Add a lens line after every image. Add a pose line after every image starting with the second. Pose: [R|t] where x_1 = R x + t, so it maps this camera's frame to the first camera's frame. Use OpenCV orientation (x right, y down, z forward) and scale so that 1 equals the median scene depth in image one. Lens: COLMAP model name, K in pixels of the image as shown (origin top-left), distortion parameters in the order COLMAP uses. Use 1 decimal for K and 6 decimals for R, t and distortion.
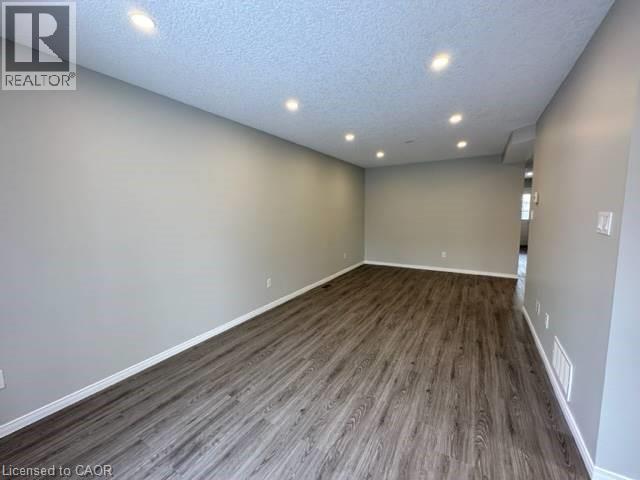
lens RADIAL K [[254.2, 0, 320.7], [0, 254.2, 239.7], [0, 0, 1]] dist [0.000130, 0.000218]
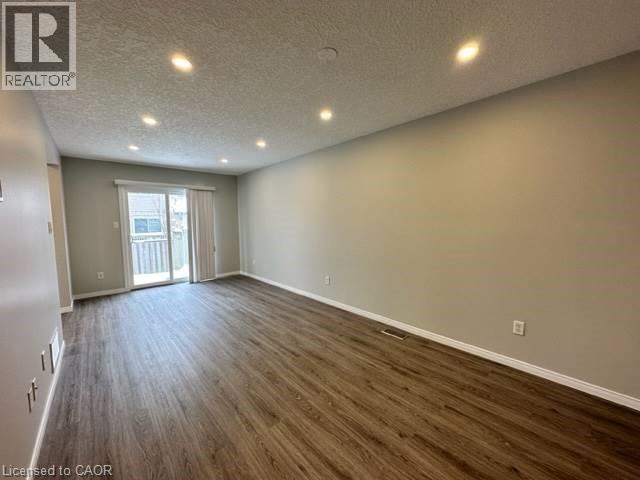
lens RADIAL K [[254.2, 0, 320.7], [0, 254.2, 239.7], [0, 0, 1]] dist [0.000130, 0.000218]
pose [[-0.283874, 0.093511, -0.954291, 0.972635], [-0.087997, 0.988493, 0.123039, -0.159942], [0.954815, 0.118902, -0.272379, 1.421746]]
